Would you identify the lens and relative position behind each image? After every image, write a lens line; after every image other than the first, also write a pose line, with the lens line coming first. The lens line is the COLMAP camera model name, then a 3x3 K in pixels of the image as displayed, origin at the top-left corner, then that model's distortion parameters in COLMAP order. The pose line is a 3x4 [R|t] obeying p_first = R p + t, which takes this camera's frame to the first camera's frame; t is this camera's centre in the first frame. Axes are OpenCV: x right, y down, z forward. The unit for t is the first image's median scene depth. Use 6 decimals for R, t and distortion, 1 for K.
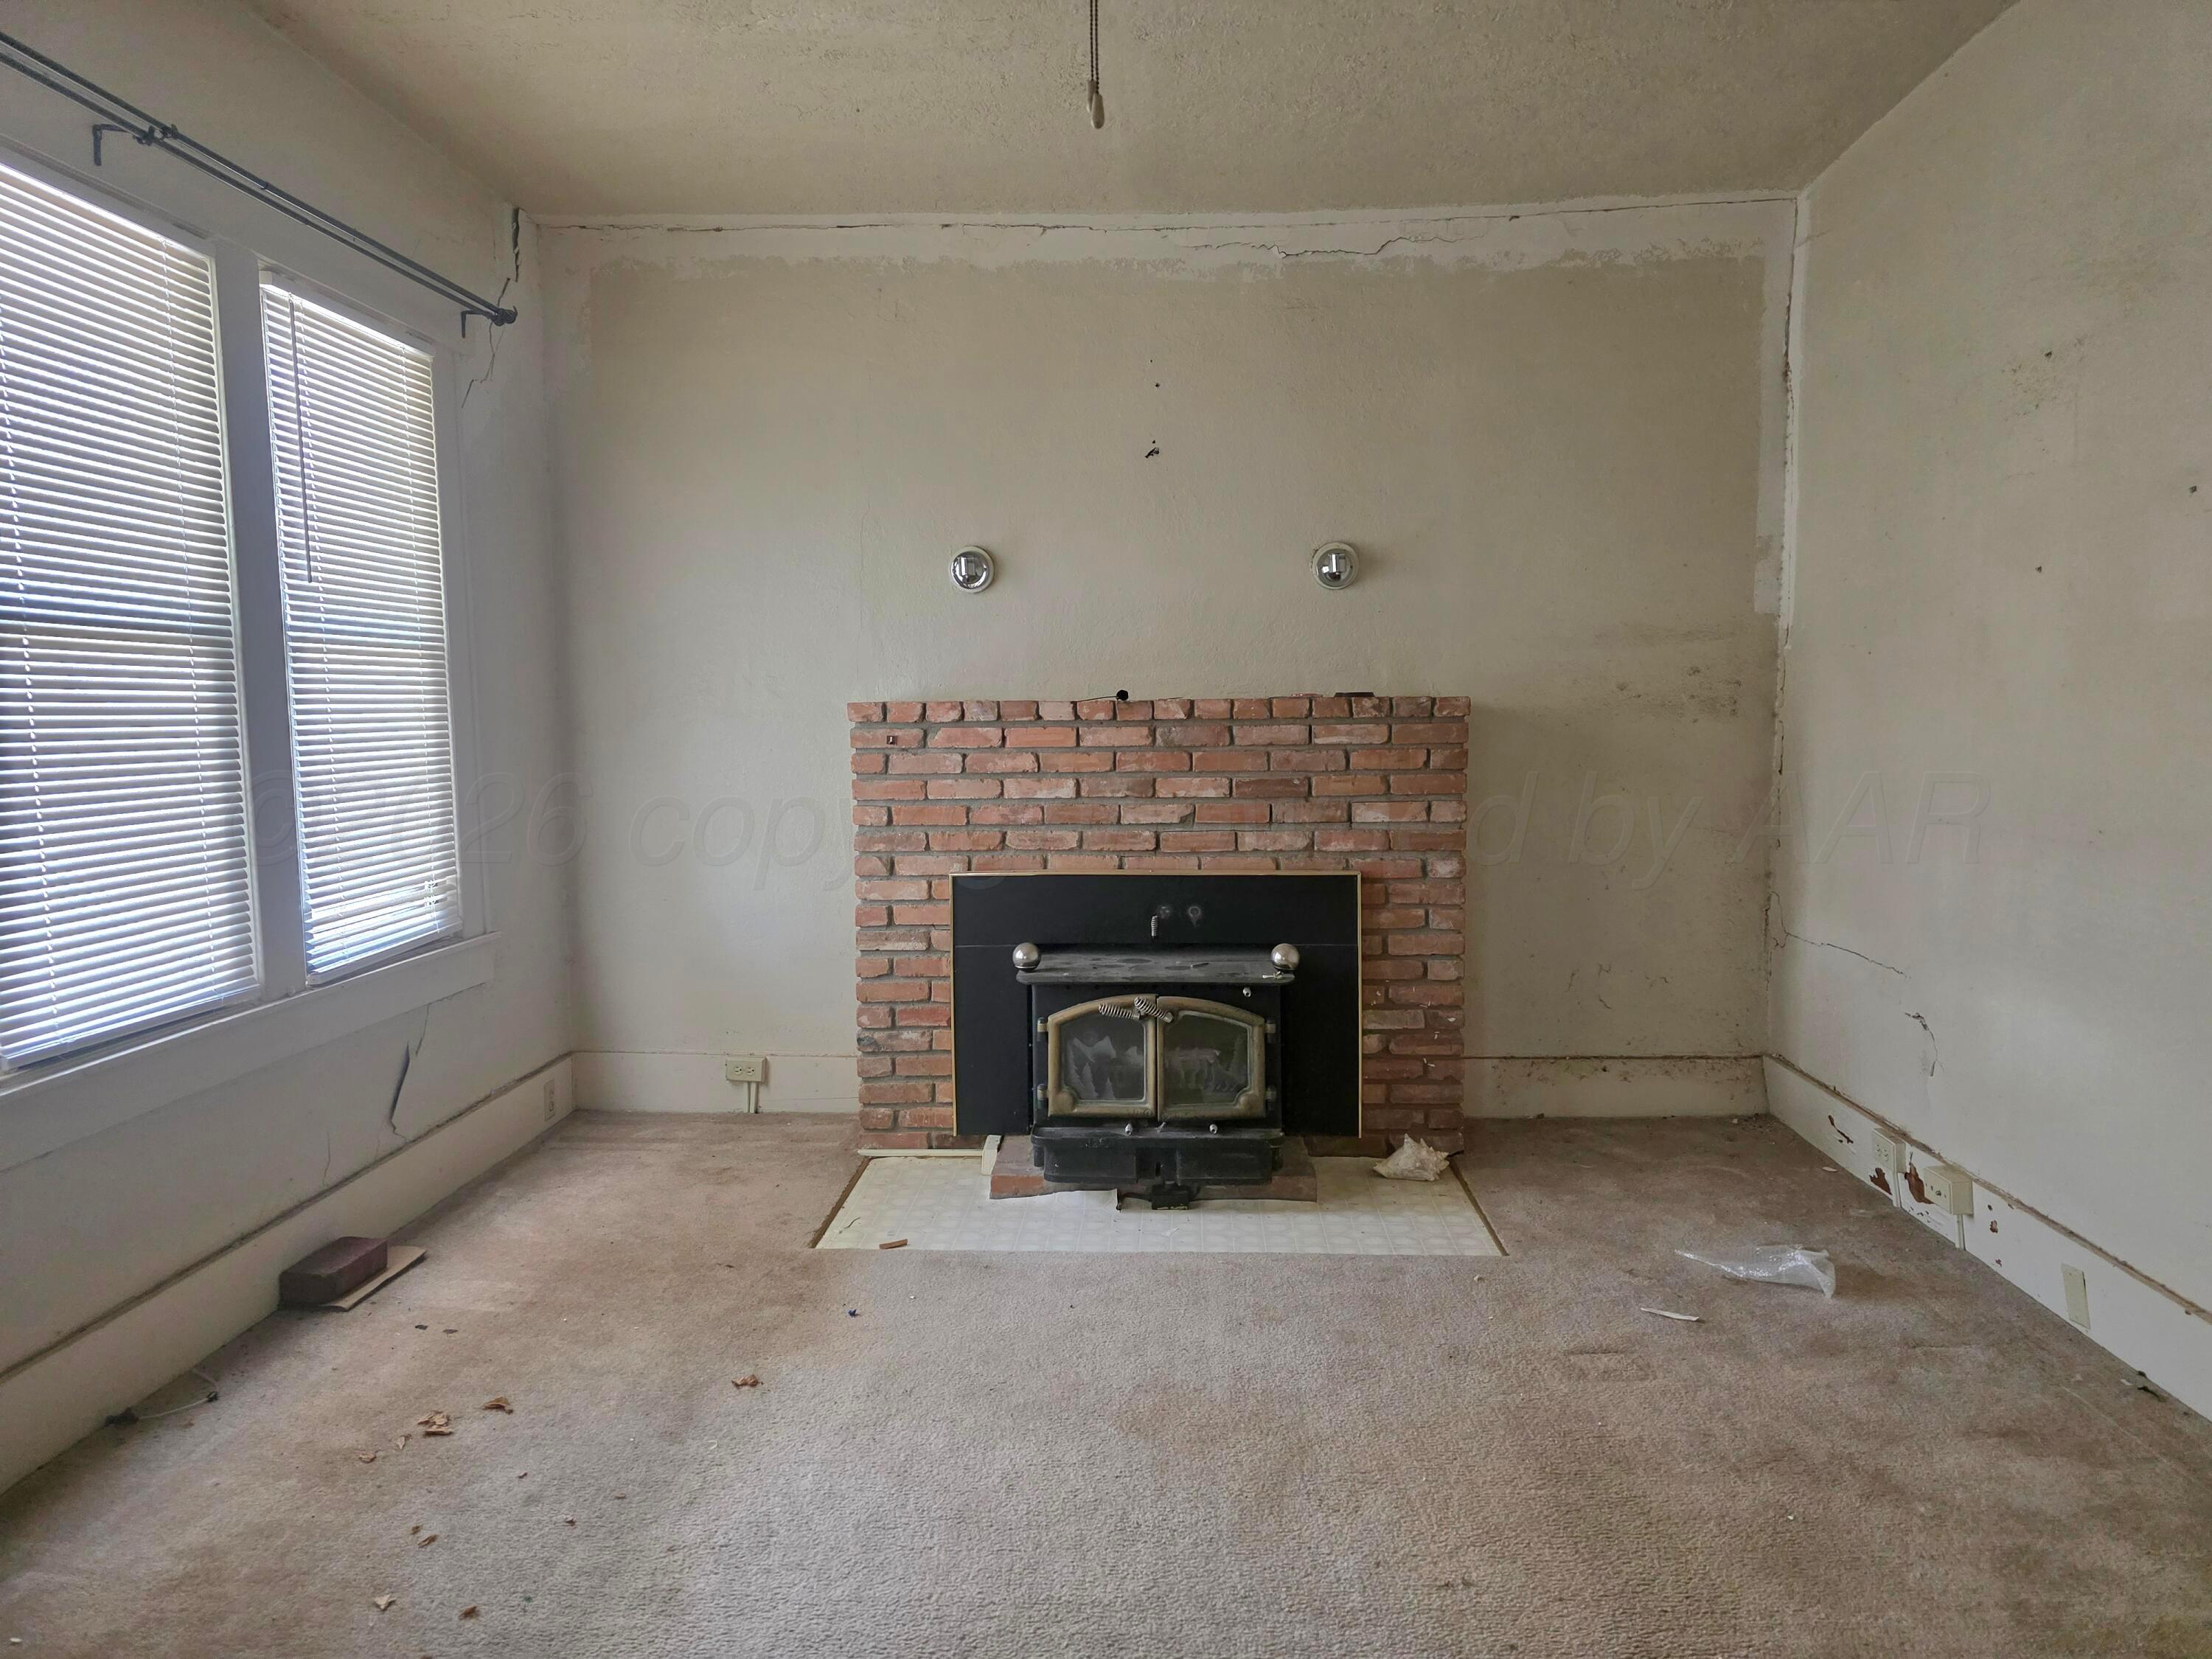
lens RADIAL K [[1466.4, 0, 1091.8], [0, 1466.4, 822.4], [0, 0, 1]] dist [0.070129, -0.068623]
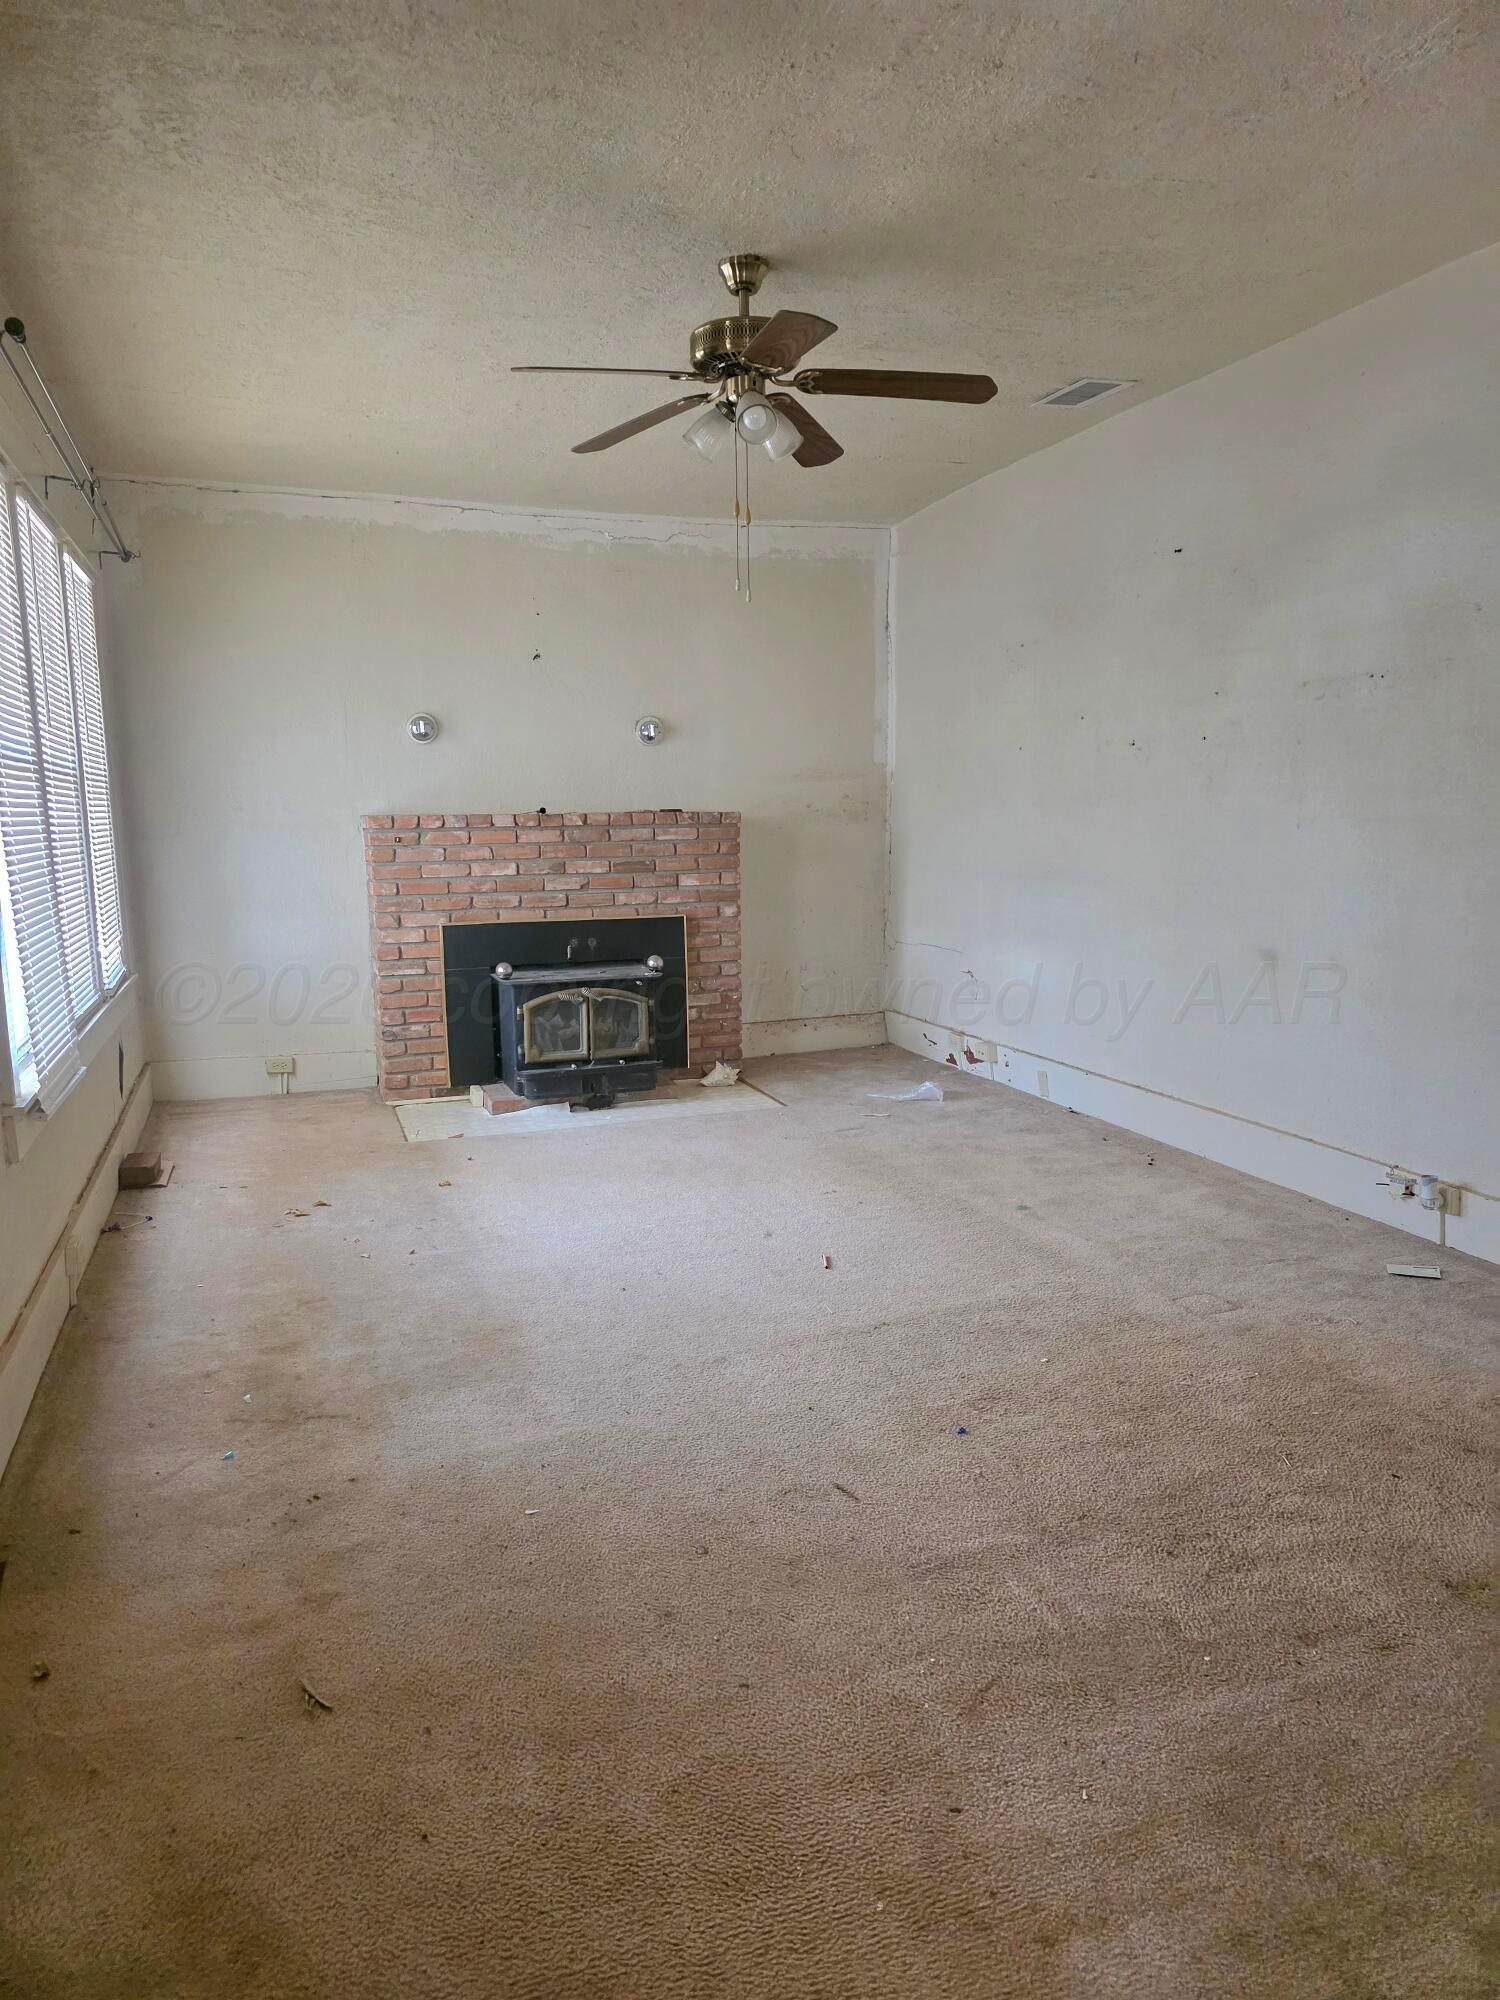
lens RADIAL K [[1325.8, 0, 703.5], [0, 1325.8, 1007.4], [0, 0, 1]] dist [0.070129, -0.068623]
pose [[0.932147, -0.056690, 0.357614, -0.355208], [0.034054, 0.997016, 0.069285, 0.035134], [-0.360474, -0.052406, 0.931296, -0.455027]]
